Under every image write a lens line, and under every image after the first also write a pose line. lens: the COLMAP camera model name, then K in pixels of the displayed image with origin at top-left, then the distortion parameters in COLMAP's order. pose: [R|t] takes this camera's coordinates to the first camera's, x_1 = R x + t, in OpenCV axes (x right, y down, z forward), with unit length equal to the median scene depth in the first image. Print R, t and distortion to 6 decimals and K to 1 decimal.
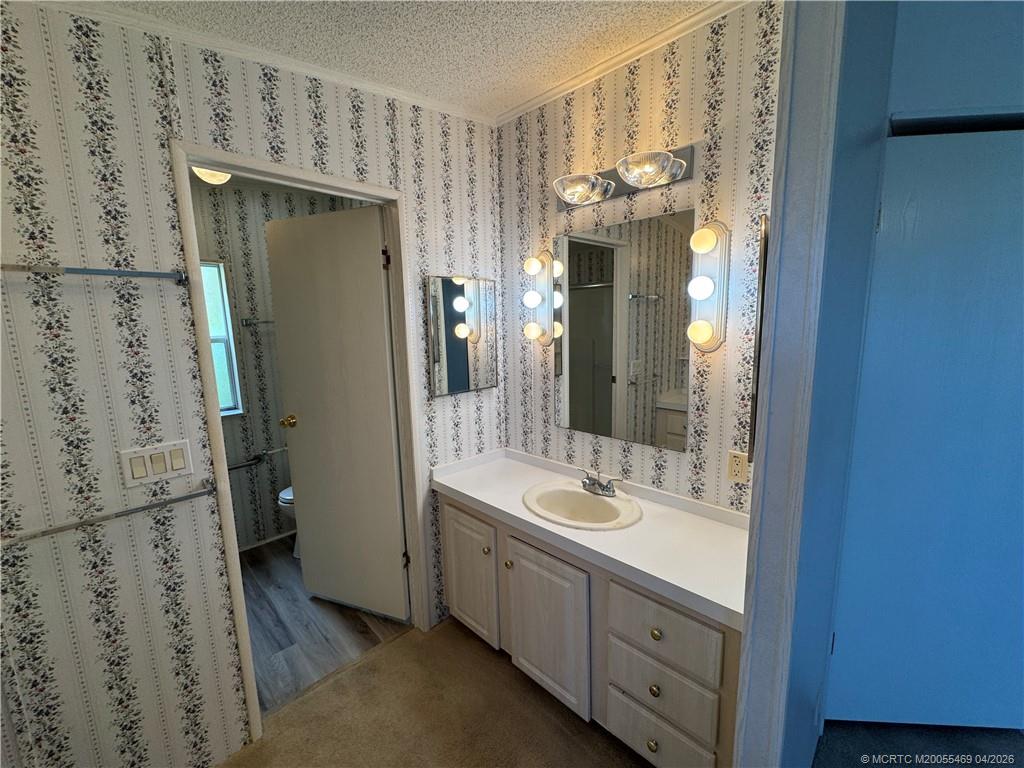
lens RADIAL K [[411.0, 0, 519.8], [0, 411.0, 384.0], [0, 0, 1]] dist [-0.003732, 0.000604]
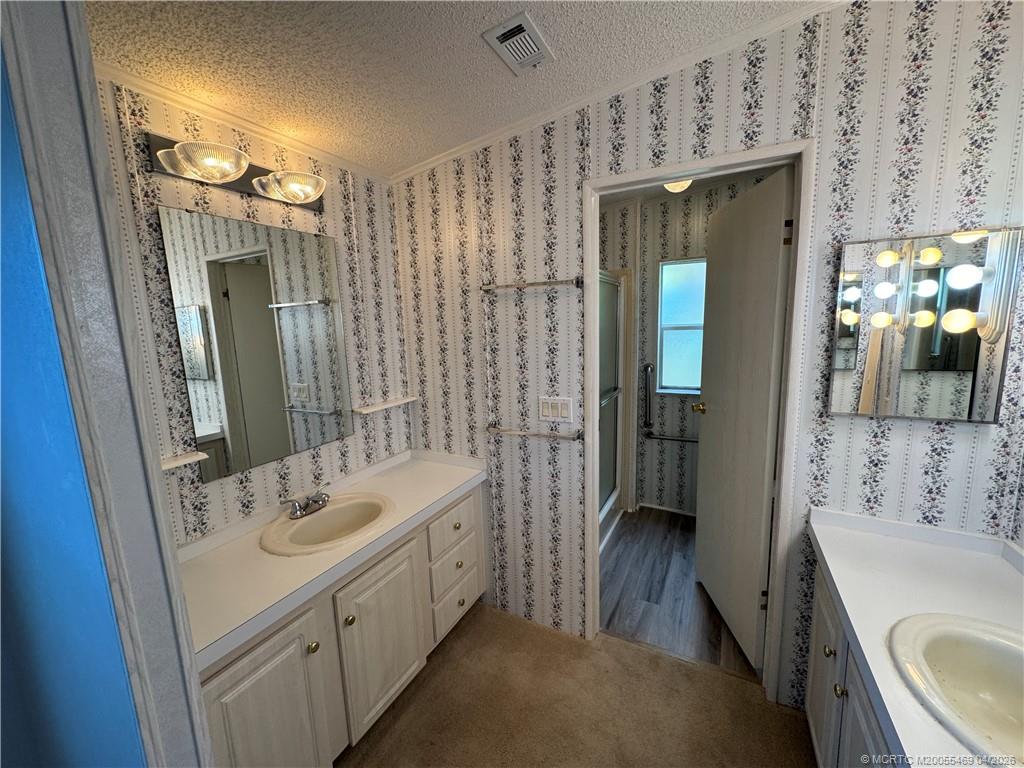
lens RADIAL K [[411.0, 0, 515.4], [0, 411.0, 384.0], [0, 0, 1]] dist [-0.003732, 0.000604]
pose [[0.295652, 0.150872, -0.943307, 0.267389], [-0.121933, 0.985333, 0.119377, -0.033847], [0.947482, 0.079726, 0.309712, 0.223467]]
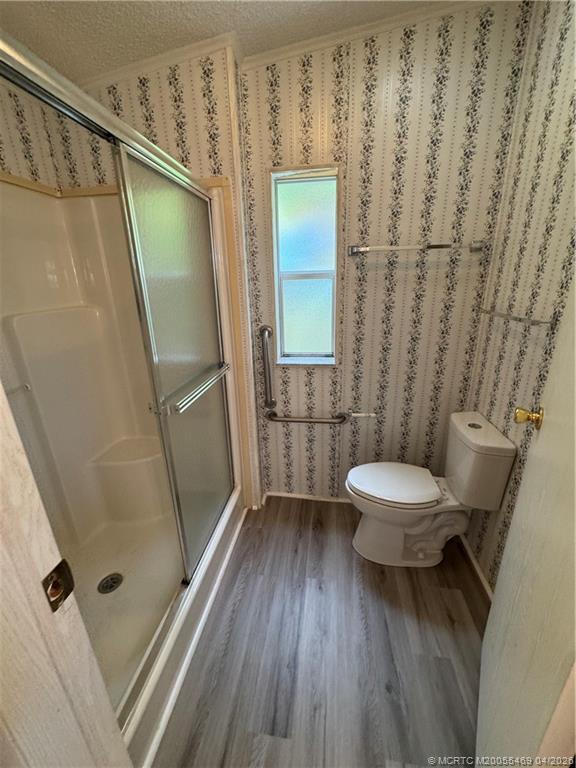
lens RADIAL K [[308.3, 0, 288.8], [0, 308.3, 381.3], [0, 0, 1]] dist [-0.003732, 0.000604]
pose [[0.595911, 0.254983, -0.761495, -0.293730], [-0.108519, 0.965123, 0.238245, -0.047837], [0.795685, -0.059336, 0.602798, 0.674227]]
